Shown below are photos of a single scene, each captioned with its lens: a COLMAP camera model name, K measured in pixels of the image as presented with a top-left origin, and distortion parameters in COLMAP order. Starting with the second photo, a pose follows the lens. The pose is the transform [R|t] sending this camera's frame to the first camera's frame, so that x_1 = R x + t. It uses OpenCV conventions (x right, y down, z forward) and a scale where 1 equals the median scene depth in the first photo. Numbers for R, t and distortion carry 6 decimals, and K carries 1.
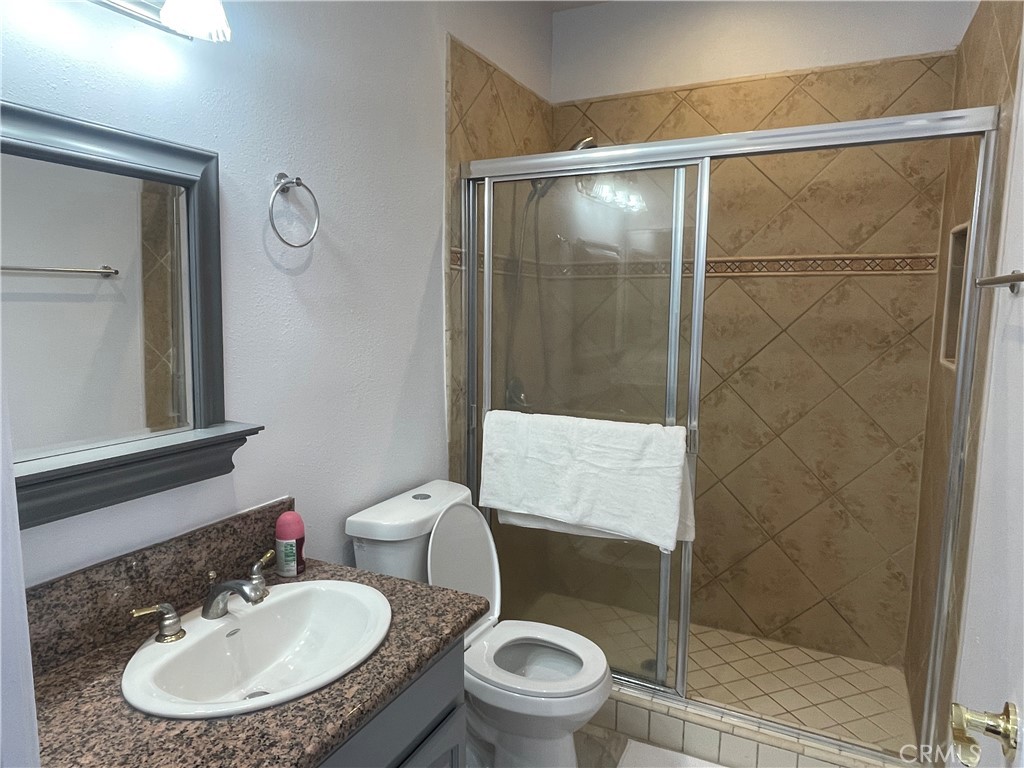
lens RADIAL K [[655.3, 0, 509.2], [0, 655.3, 379.7], [0, 0, 1]] dist [0.027130, 0.000022]
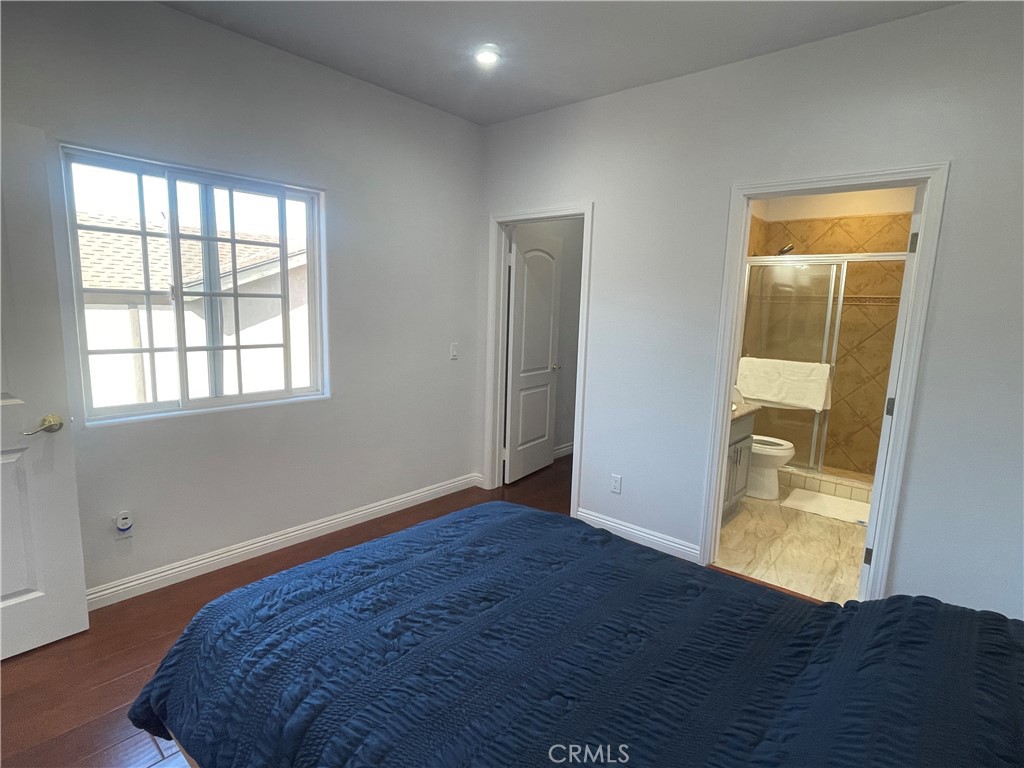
lens RADIAL K [[548.8, 0, 514.8], [0, 548.8, 387.3], [0, 0, 1]] dist [-0.005221, -0.000528]
pose [[0.971138, 0.059133, -0.231073, -0.342896], [-0.054379, 0.998158, 0.026895, 0.138499], [0.232237, -0.013554, 0.972565, -1.095885]]
